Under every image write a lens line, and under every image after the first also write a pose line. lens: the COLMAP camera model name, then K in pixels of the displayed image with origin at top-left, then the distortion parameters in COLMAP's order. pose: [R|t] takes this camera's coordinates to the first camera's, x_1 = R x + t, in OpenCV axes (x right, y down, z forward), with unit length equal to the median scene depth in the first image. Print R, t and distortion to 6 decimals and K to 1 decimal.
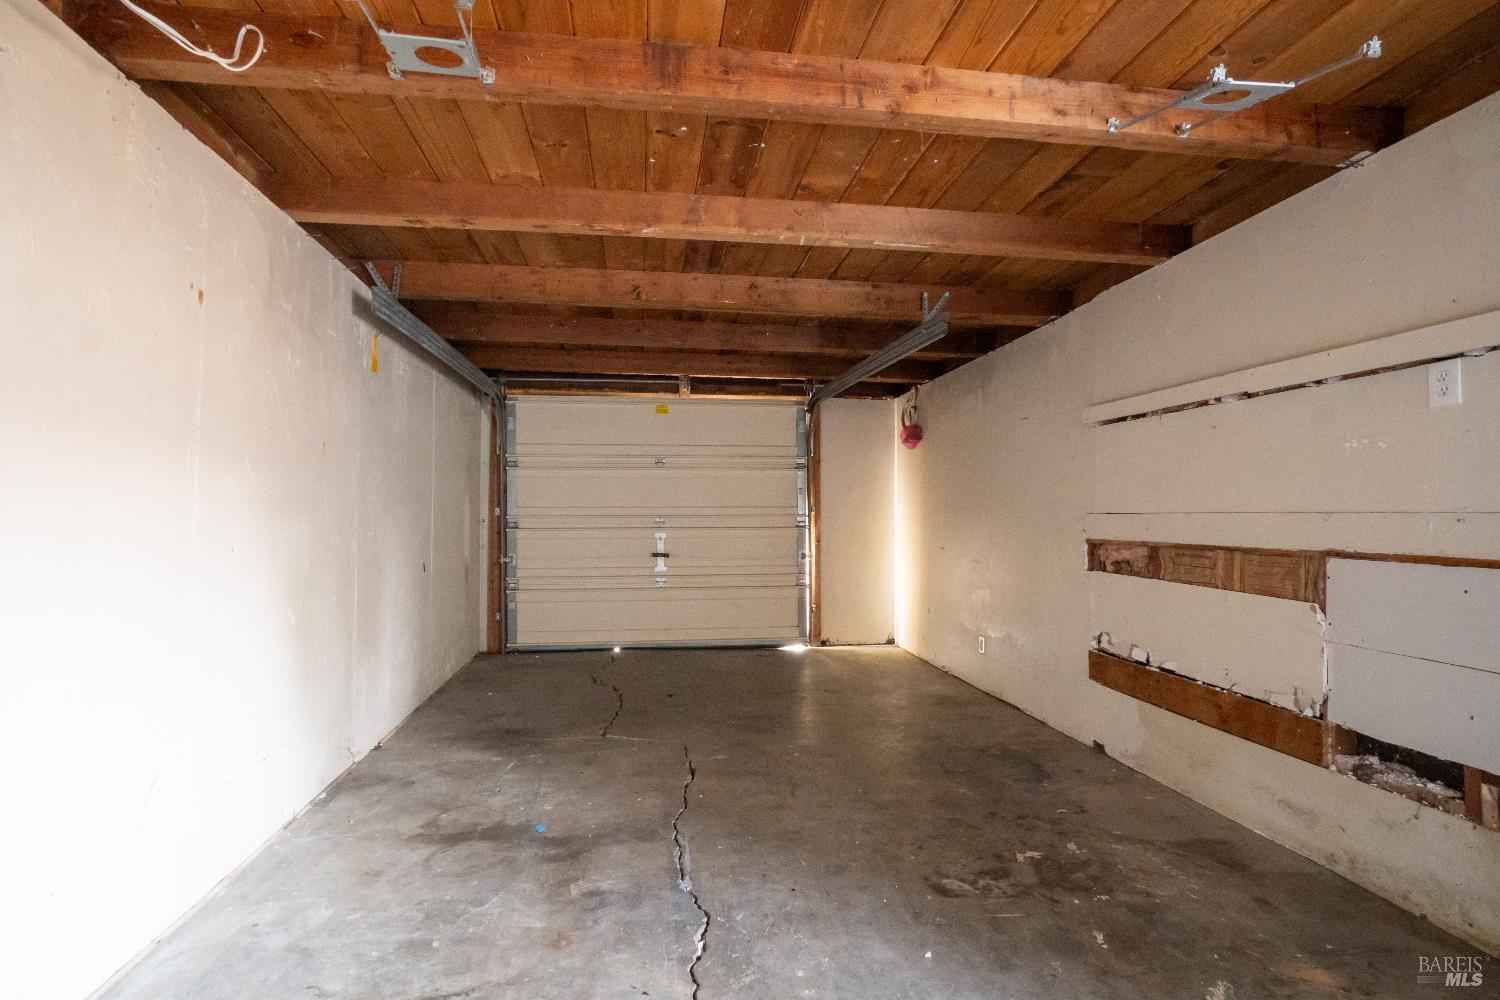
lens RADIAL K [[729.8, 0, 740.5], [0, 729.8, 507.8], [0, 0, 1]] dist [-0.048101, 0.023140]
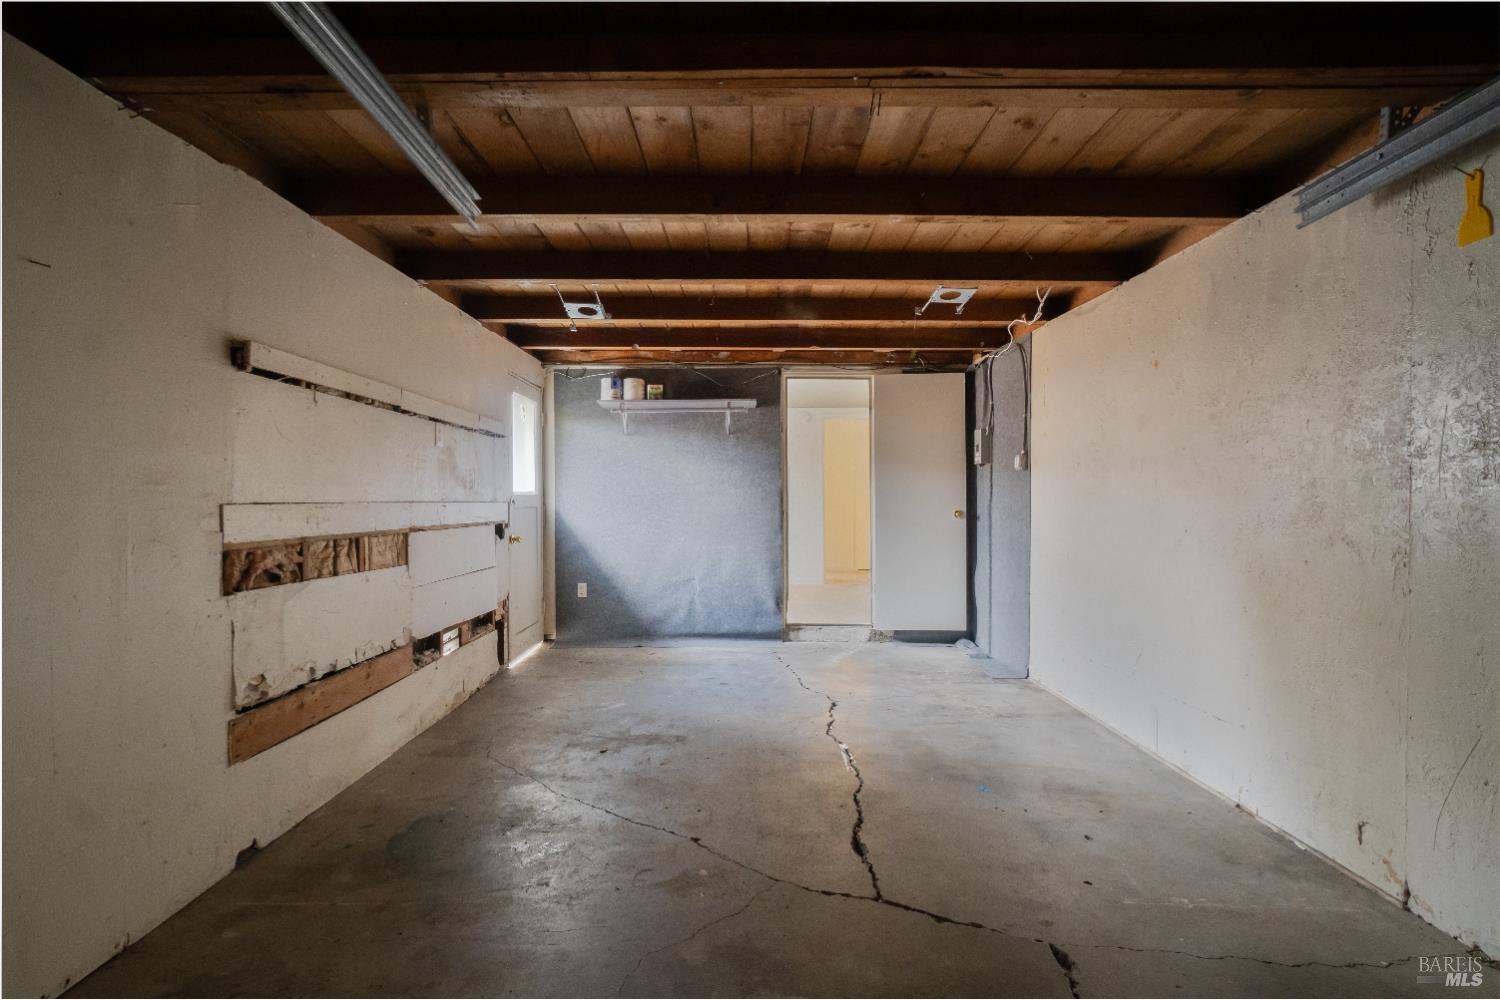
lens RADIAL K [[729.8, 0, 740.5], [0, 729.8, 507.8], [0, 0, 1]] dist [-0.048101, 0.023140]
pose [[-0.988778, -0.002974, 0.149361, -0.060563], [-0.001457, 0.999946, 0.010260, 0.003050], [-0.149384, 0.009927, -0.988729, 1.782029]]
